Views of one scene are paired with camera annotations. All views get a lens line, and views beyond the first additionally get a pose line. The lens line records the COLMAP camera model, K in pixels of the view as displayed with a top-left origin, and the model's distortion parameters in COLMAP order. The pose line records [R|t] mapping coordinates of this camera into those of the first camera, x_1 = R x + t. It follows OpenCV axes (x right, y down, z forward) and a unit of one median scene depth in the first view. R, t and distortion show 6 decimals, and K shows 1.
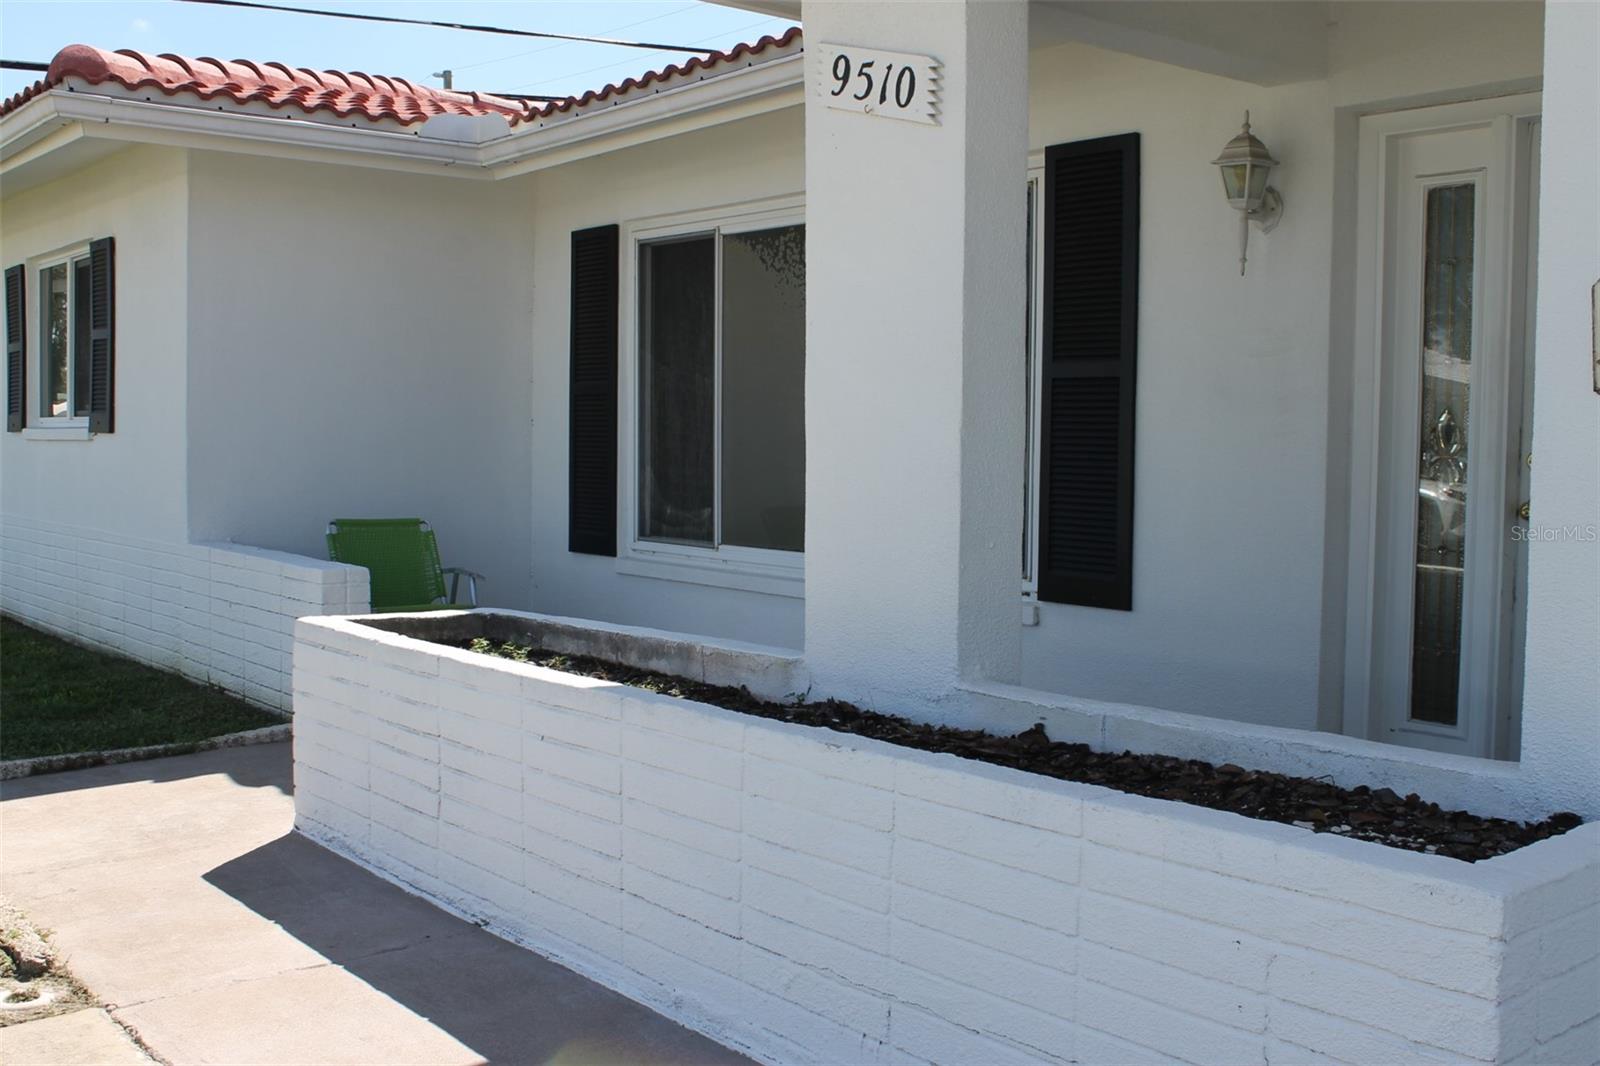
lens RADIAL K [[1642.5, 0, 803.5], [0, 1642.5, 523.9], [0, 0, 1]] dist [-0.137678, 0.165282]
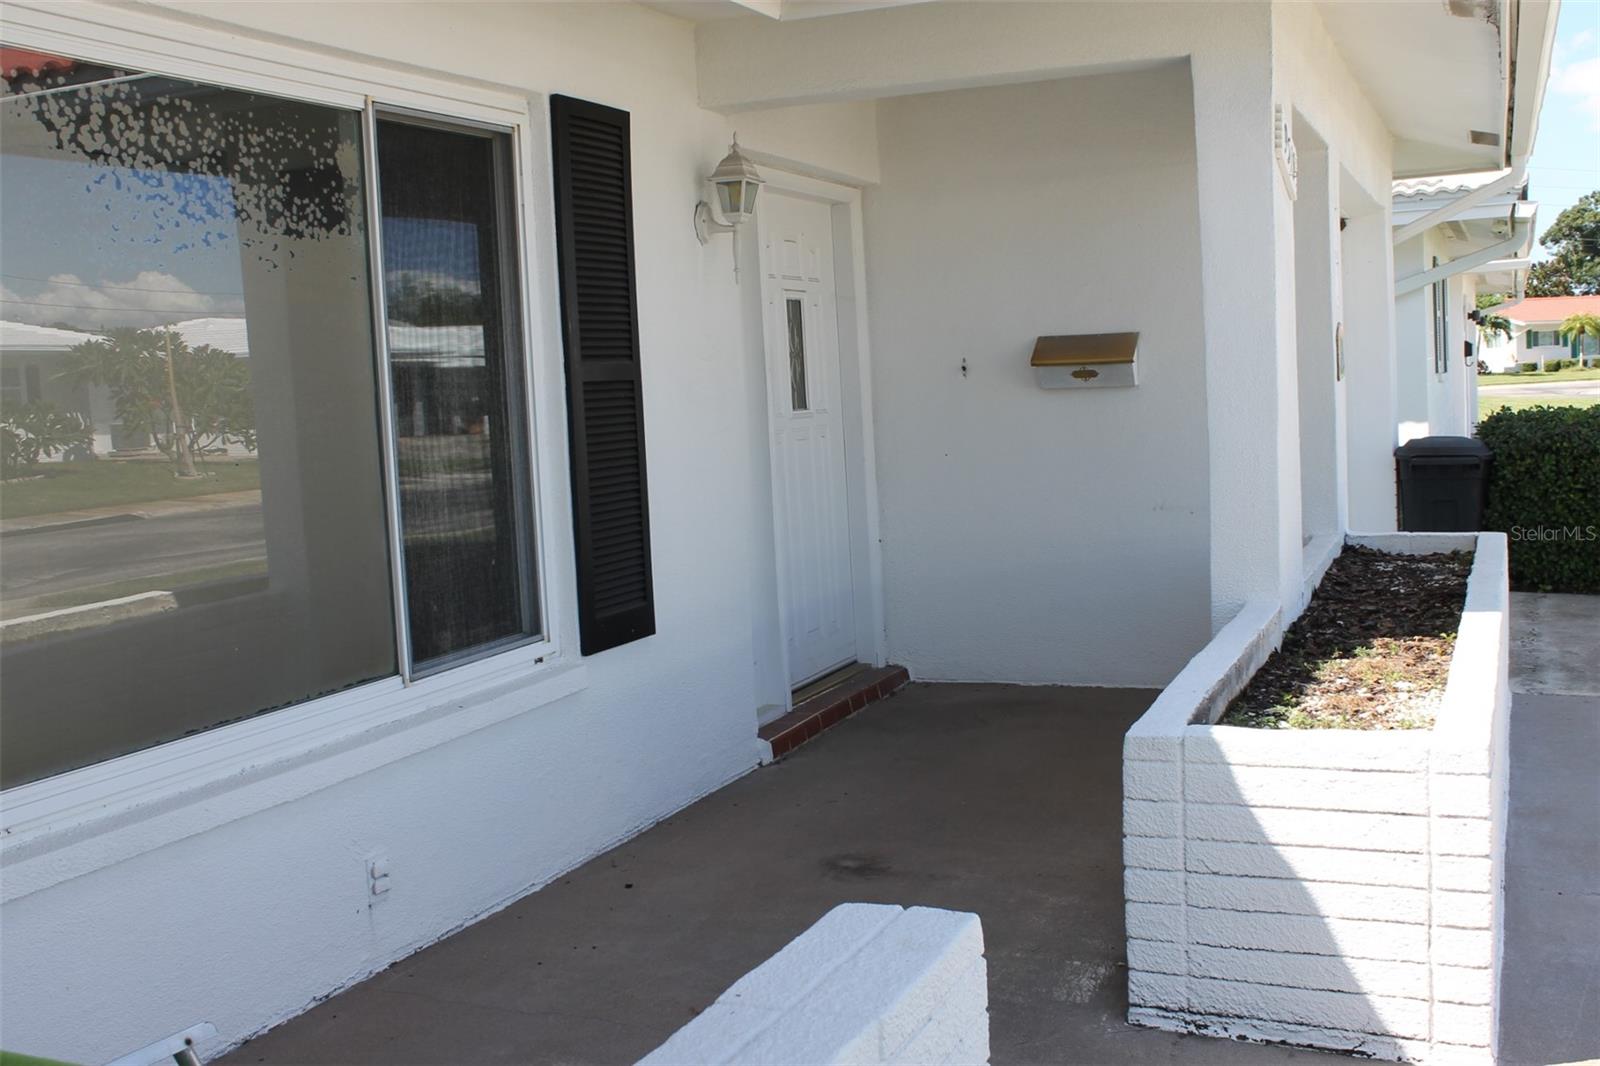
lens RADIAL K [[1642.5, 0, 803.5], [0, 1642.5, 523.9], [0, 0, 1]] dist [-0.137678, 0.165282]
pose [[-0.447882, -0.070831, 0.891283, -0.634051], [0.090395, 0.988162, 0.123955, -0.110862], [-0.889511, 0.136085, -0.436177, 1.271553]]
